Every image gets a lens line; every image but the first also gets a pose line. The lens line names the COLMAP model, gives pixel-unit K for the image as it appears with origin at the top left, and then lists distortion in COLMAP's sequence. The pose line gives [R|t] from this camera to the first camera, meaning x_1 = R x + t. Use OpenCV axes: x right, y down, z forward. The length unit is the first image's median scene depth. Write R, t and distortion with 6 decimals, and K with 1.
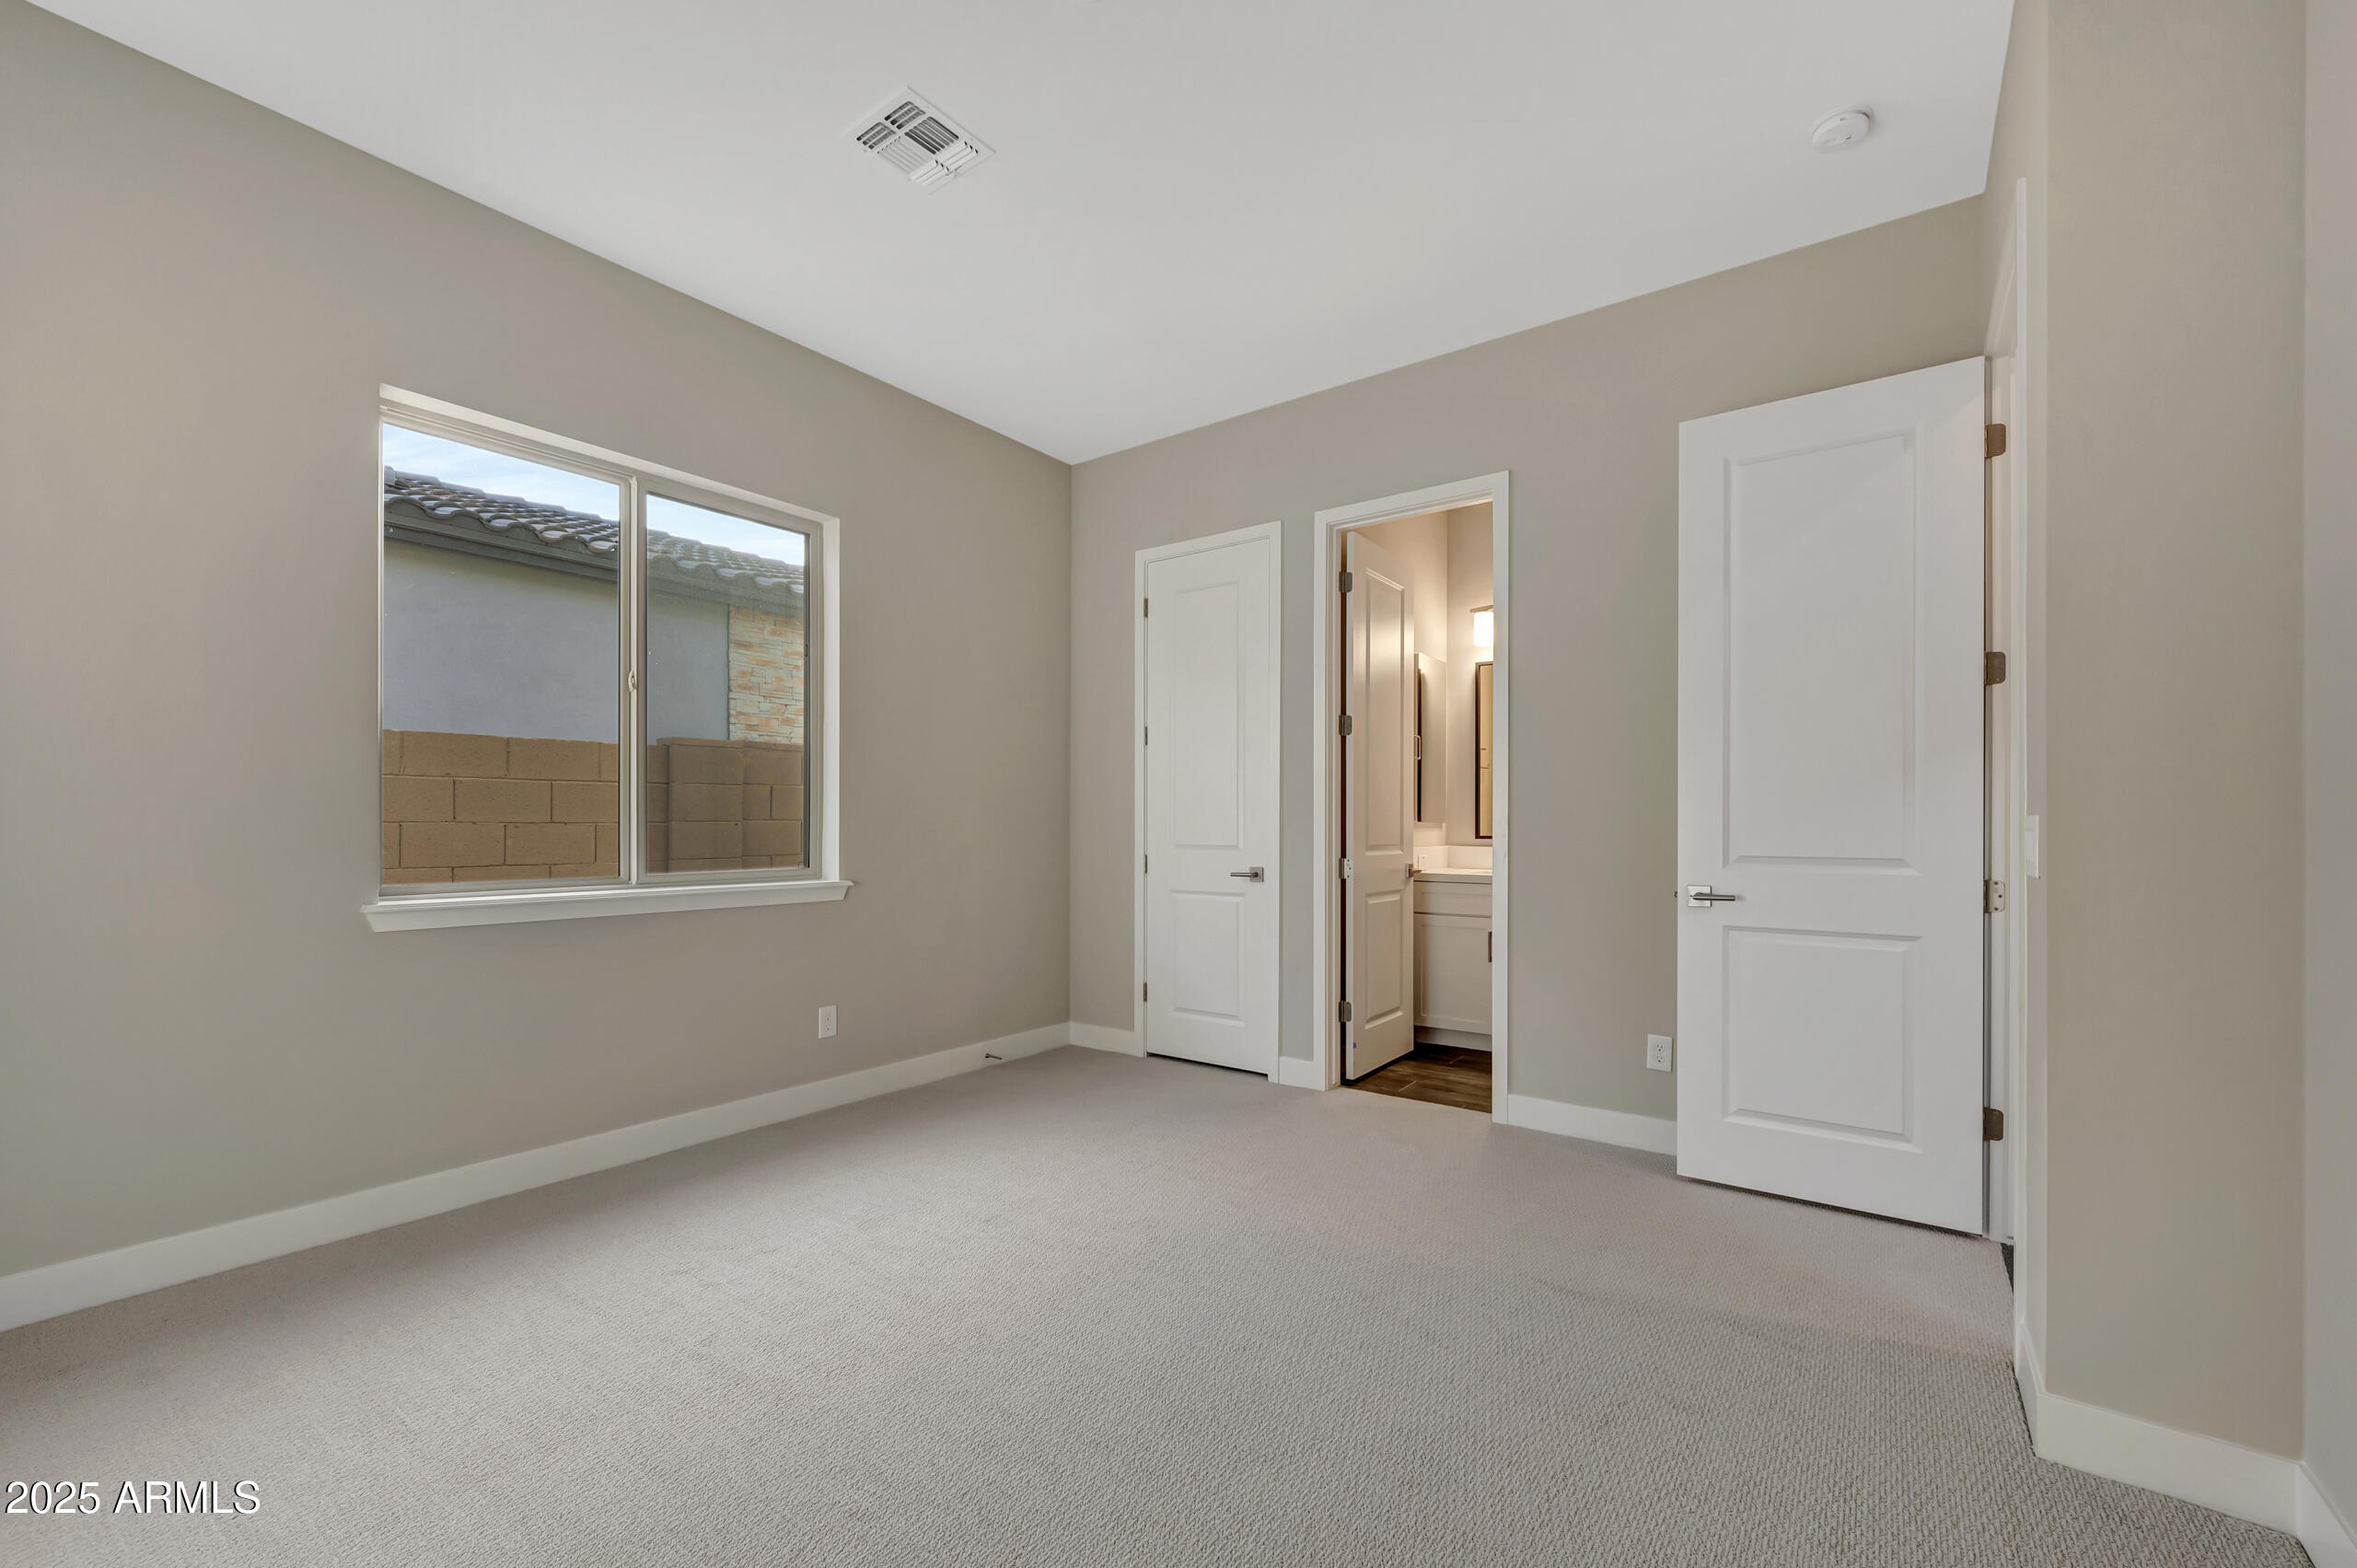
lens RADIAL K [[956.3, 0, 1226.3], [0, 956.3, 825.8], [0, 0, 1]] dist [-0.025570, 0.000001]
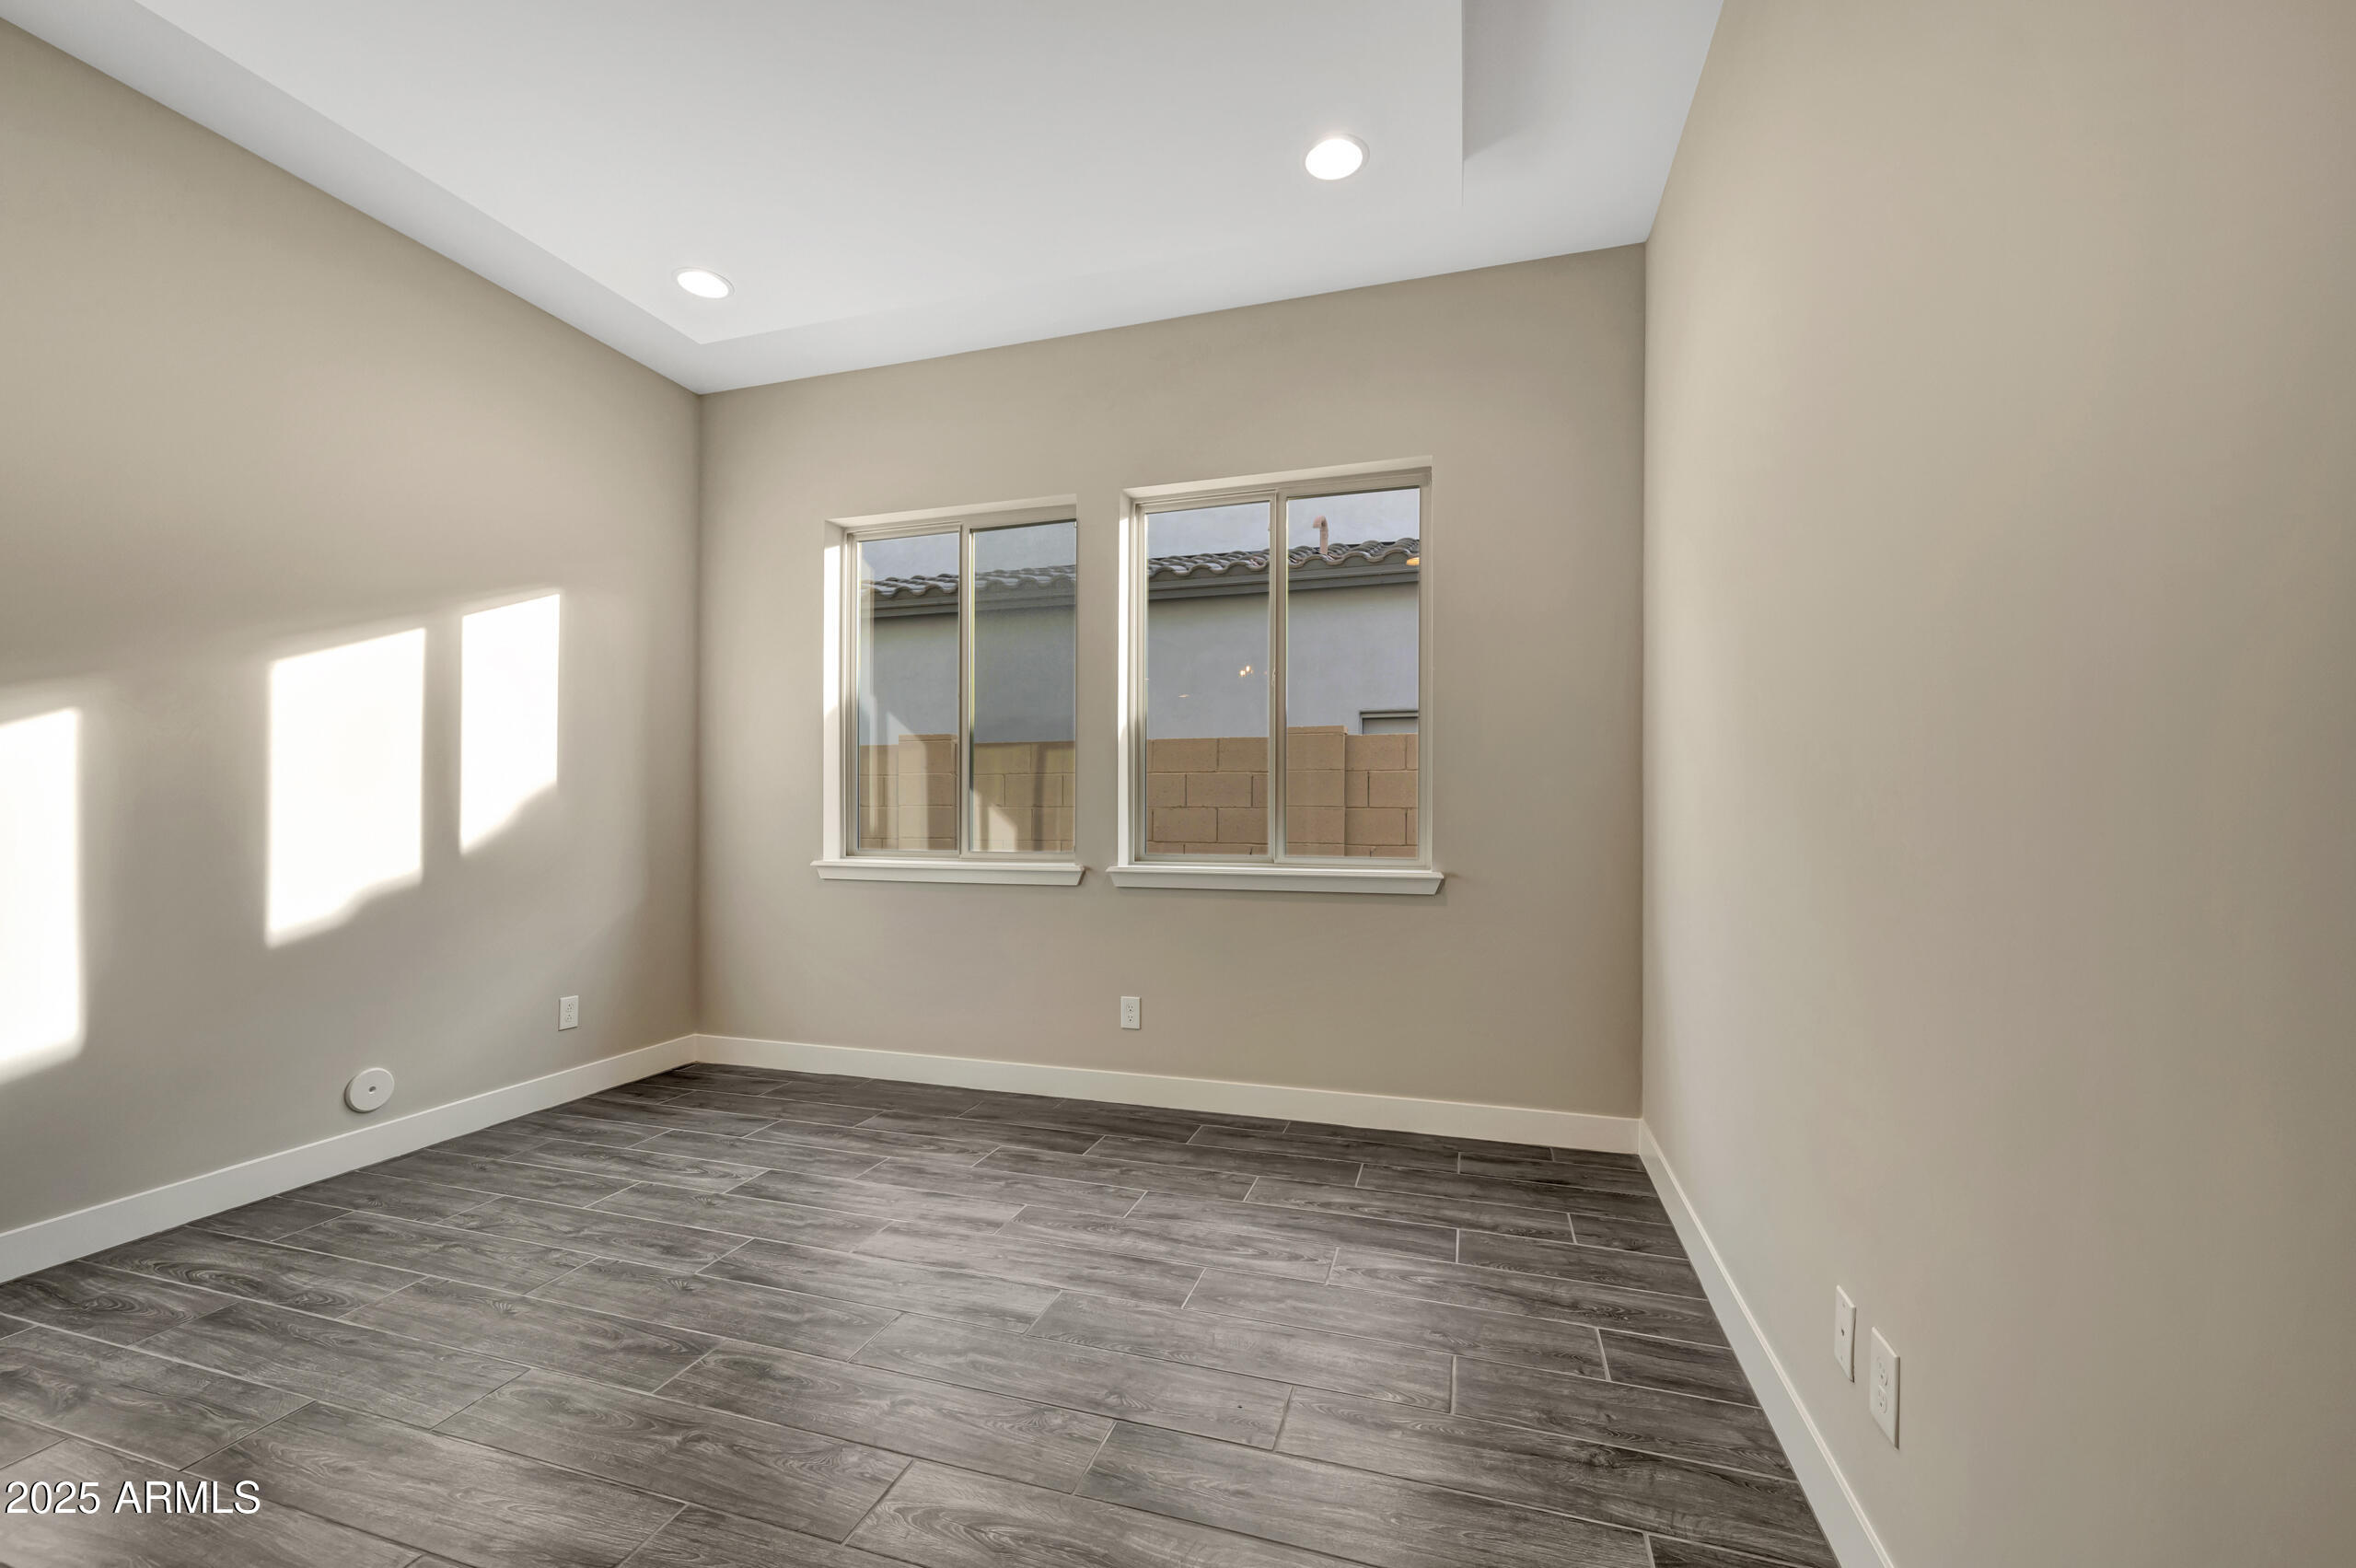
lens RADIAL K [[921.9, 0, 1191.8], [0, 921.9, 801.7], [0, 0, 1]] dist [0.001436, -0.000029]
pose [[0.324089, -0.006818, -0.946002, 0.065735], [-0.001434, 0.999969, -0.007699, -0.000211], [0.946026, 0.003852, 0.324069, 0.099508]]
